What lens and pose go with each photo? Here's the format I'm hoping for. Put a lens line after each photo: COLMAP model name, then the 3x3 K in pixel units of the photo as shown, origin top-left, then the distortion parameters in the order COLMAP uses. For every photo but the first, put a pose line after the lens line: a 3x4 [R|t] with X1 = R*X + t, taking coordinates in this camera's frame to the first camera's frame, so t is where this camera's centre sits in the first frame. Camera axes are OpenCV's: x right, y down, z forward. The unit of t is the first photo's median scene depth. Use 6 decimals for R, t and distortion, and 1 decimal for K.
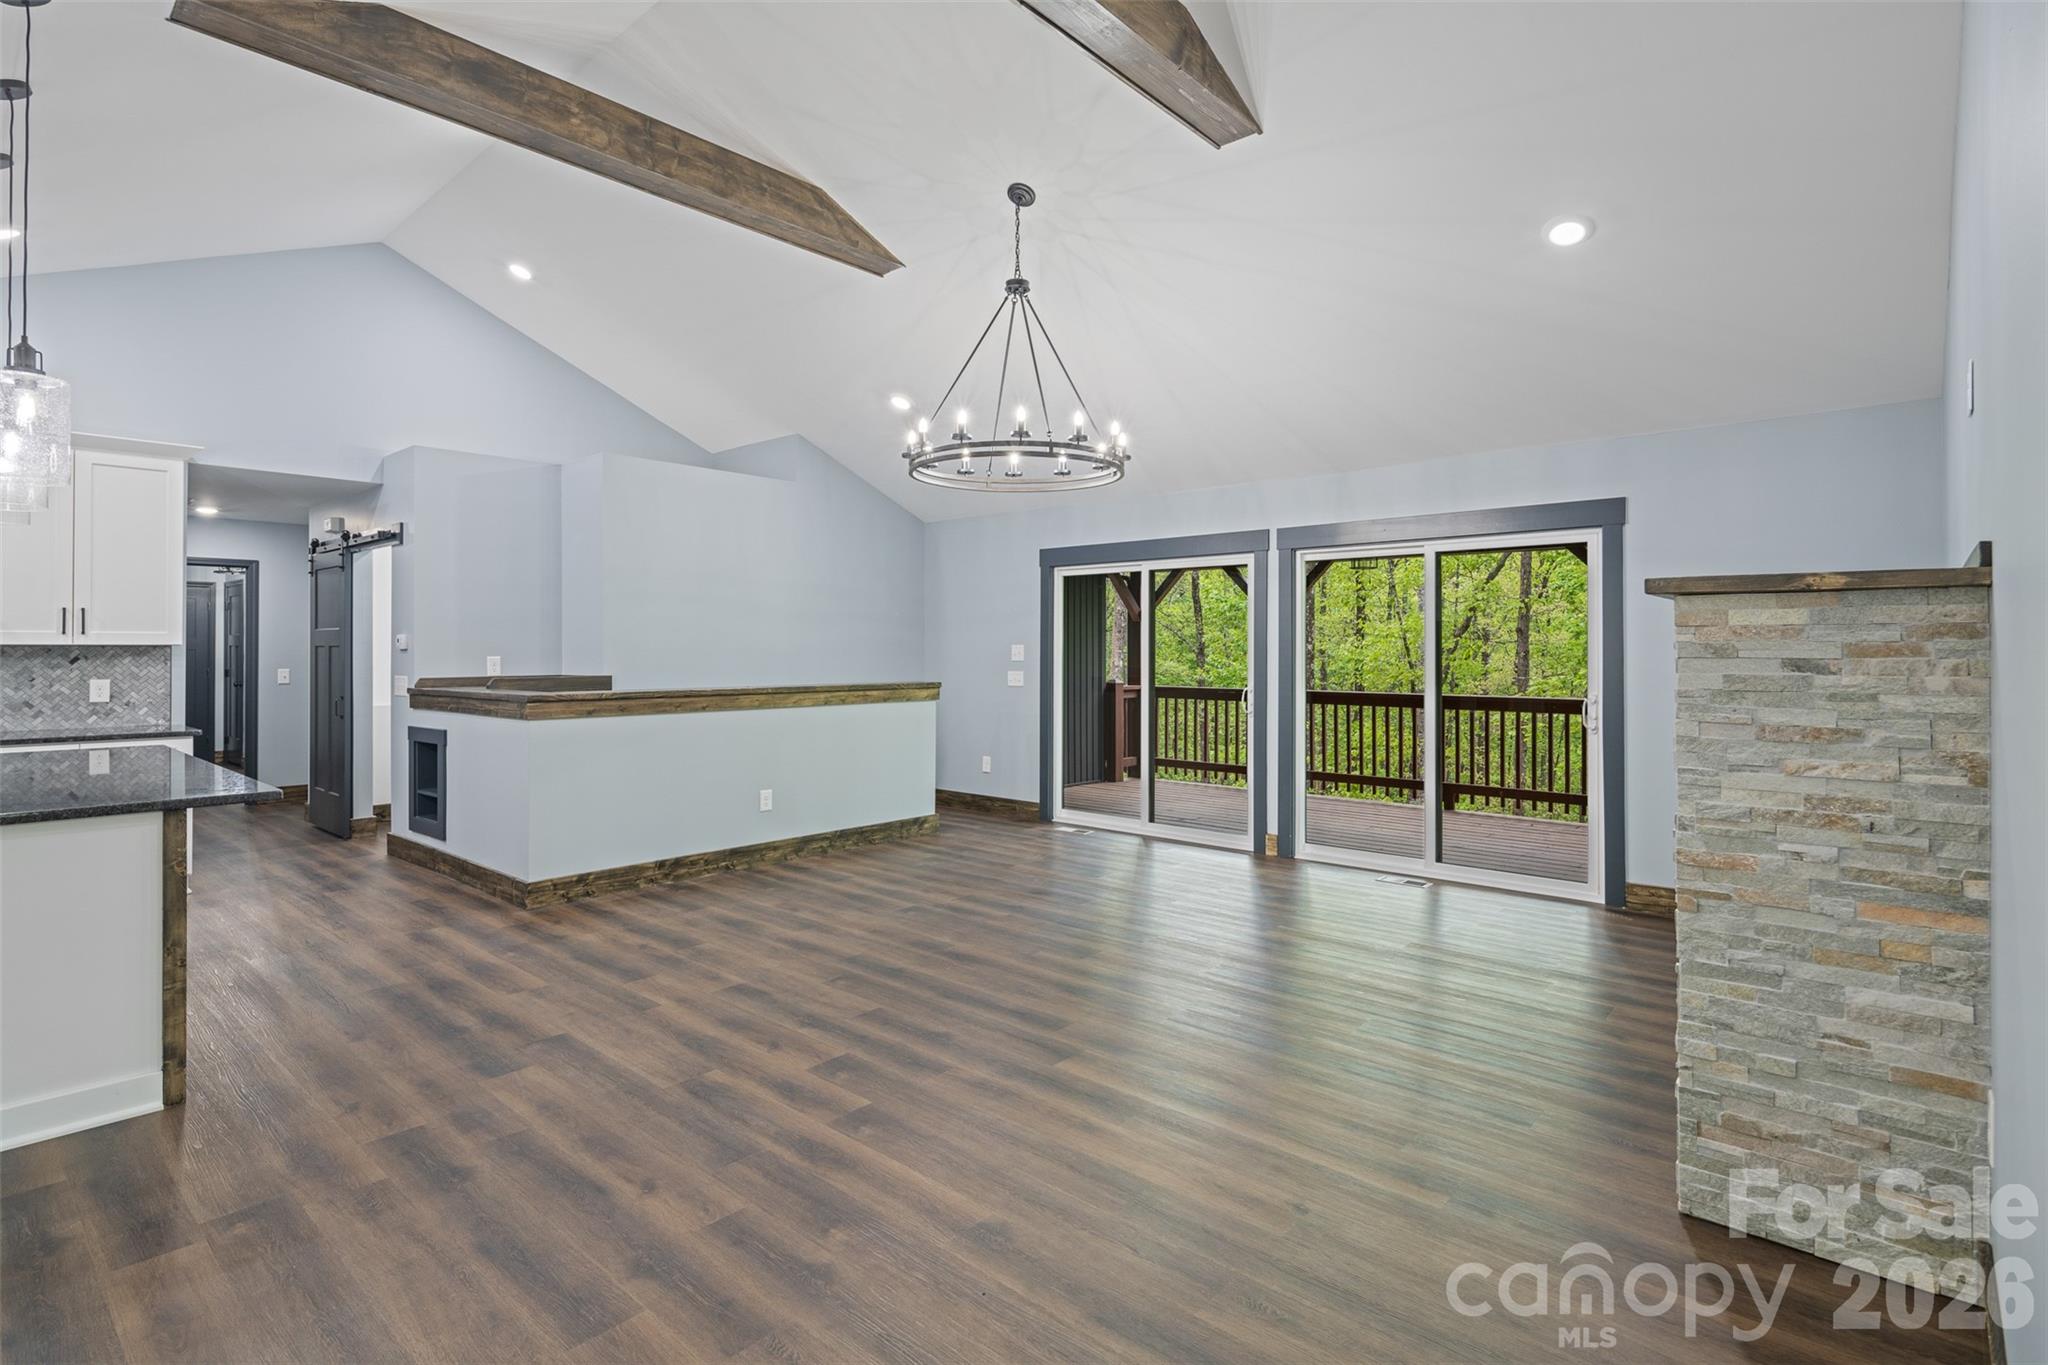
lens RADIAL K [[990.0, 0, 1022.8], [0, 990.0, 697.8], [0, 0, 1]] dist [0.002823, -0.002628]
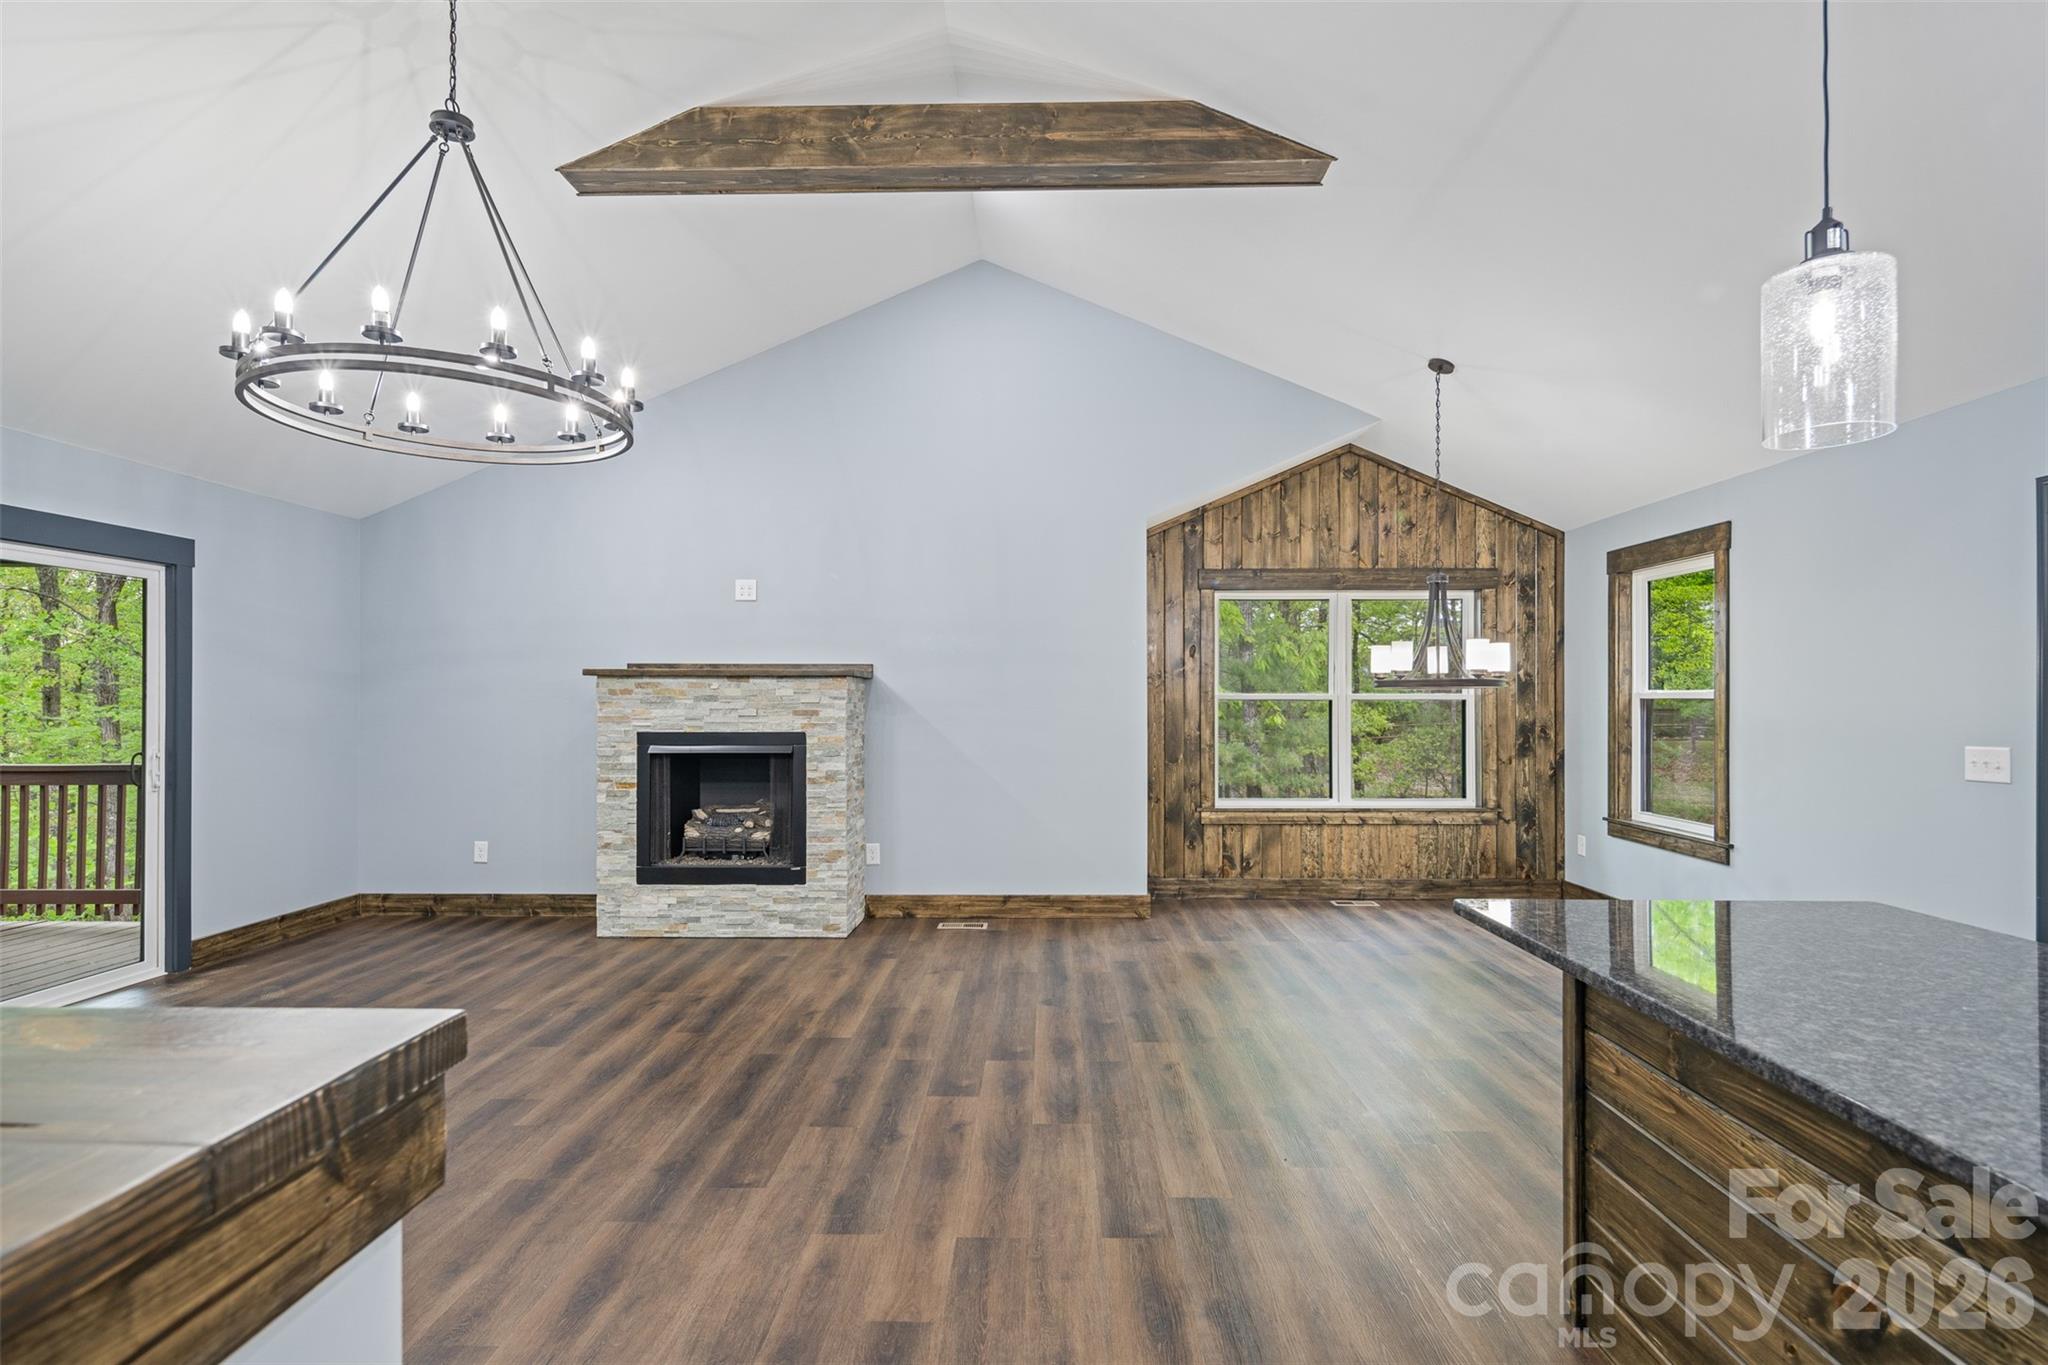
lens RADIAL K [[990.0, 0, 1061.9], [0, 990.0, 694.3], [0, 0, 1]] dist [0.002823, -0.002628]
pose [[-0.668061, 0.002976, 0.744101, -0.951147], [0.038351, 0.998801, 0.030437, -0.069211], [-0.743118, 0.048871, -0.667374, 1.448141]]
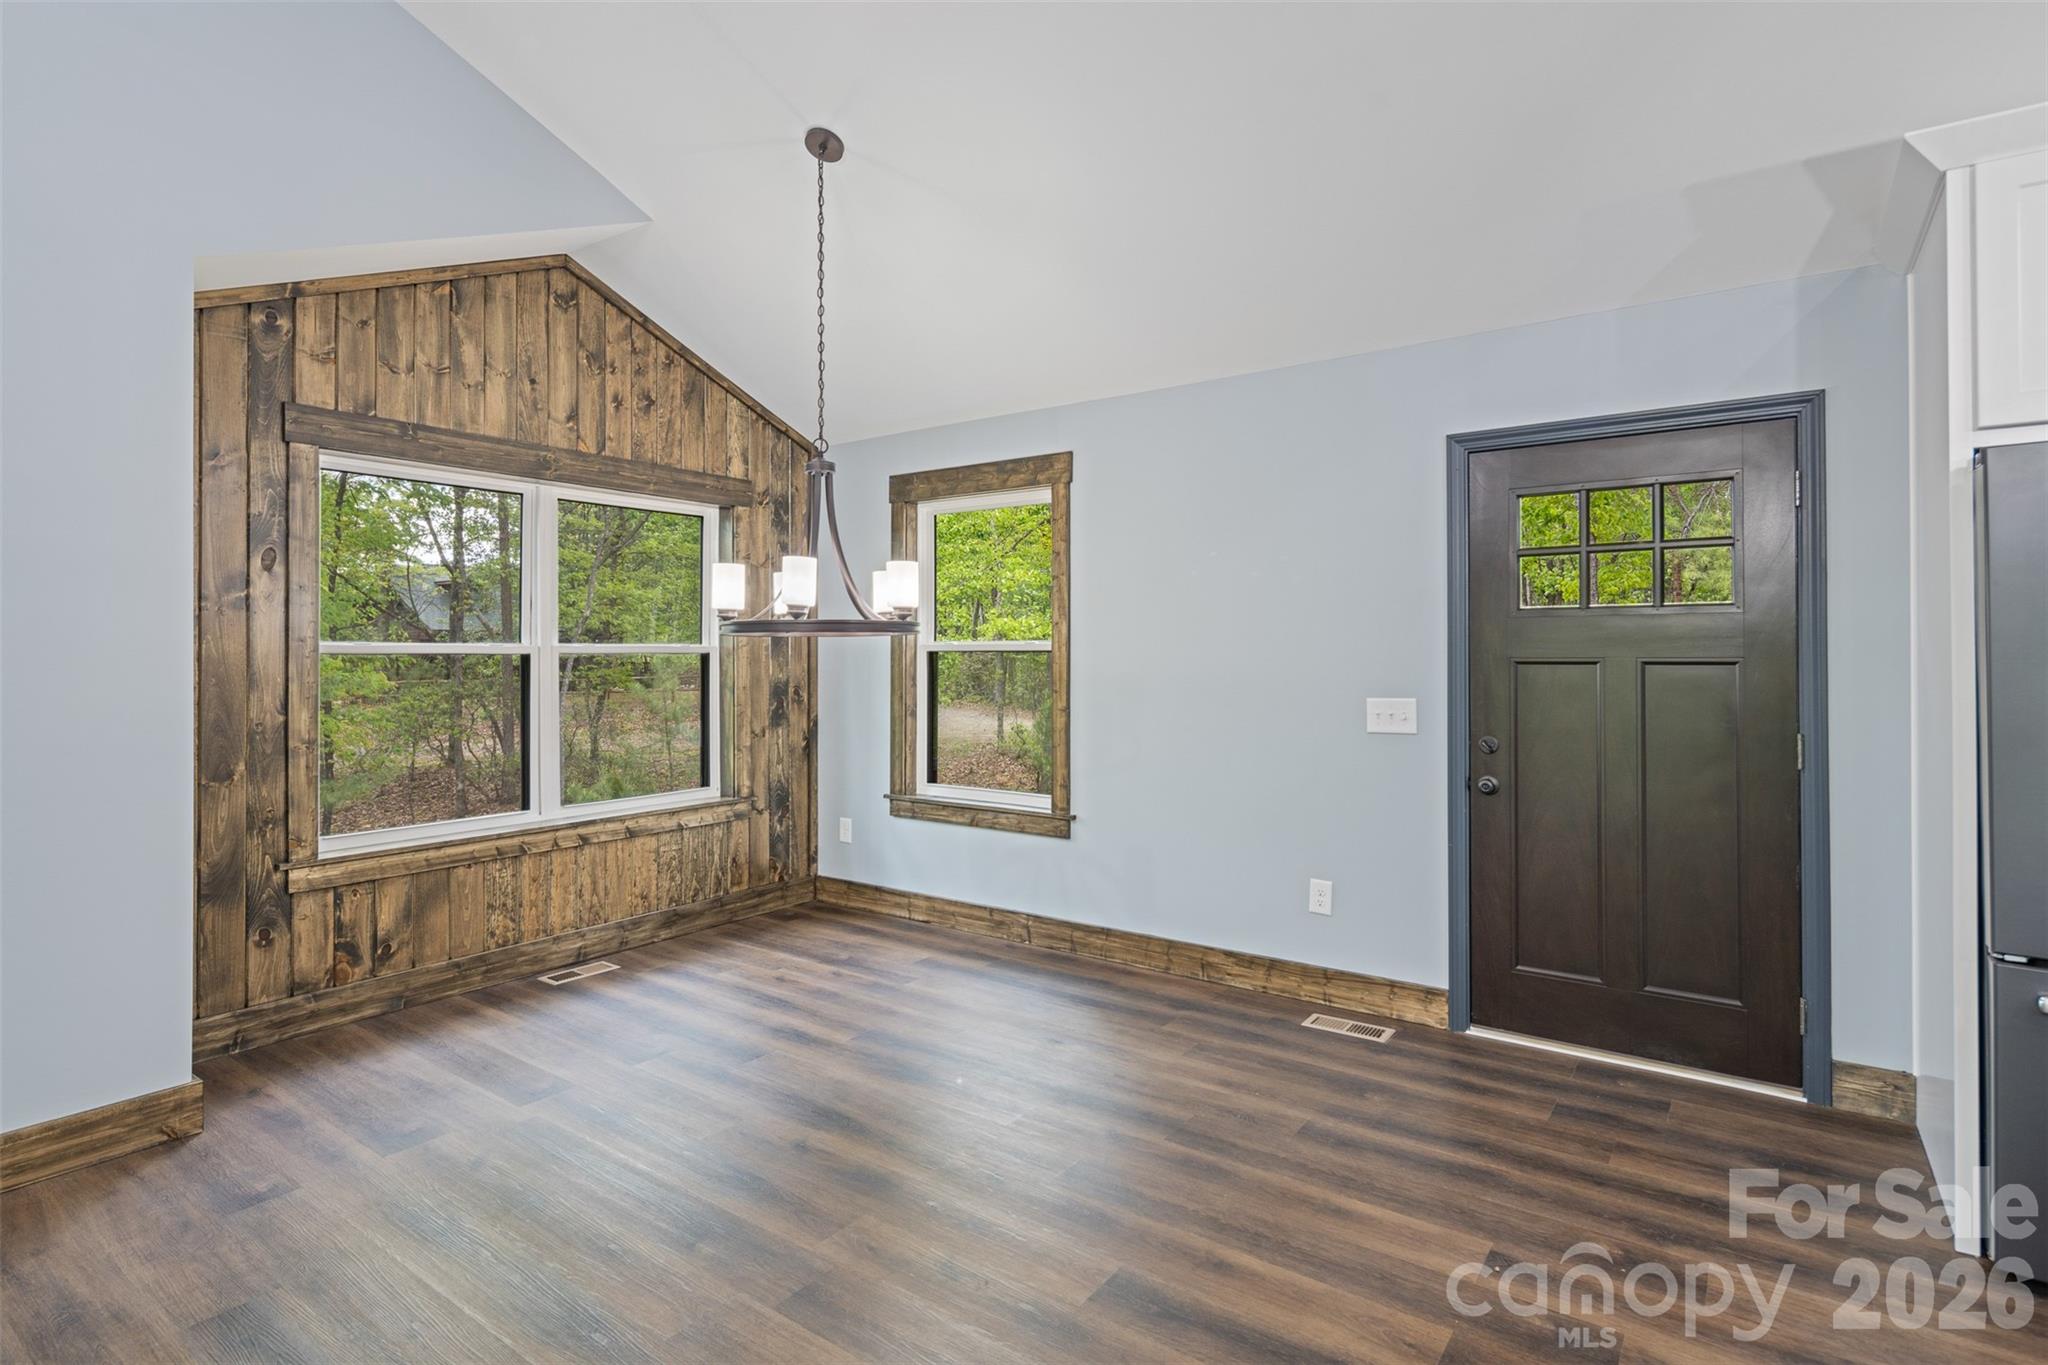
lens RADIAL K [[990.0, 0, 1018.8], [0, 990.0, 645.6], [0, 0, 1]] dist [0.002823, -0.002628]
pose [[-0.994959, 0.000418, -0.100281, -0.339719], [-0.003940, 0.999056, 0.043256, -0.044438], [0.100204, 0.043433, -0.994018, 1.034845]]
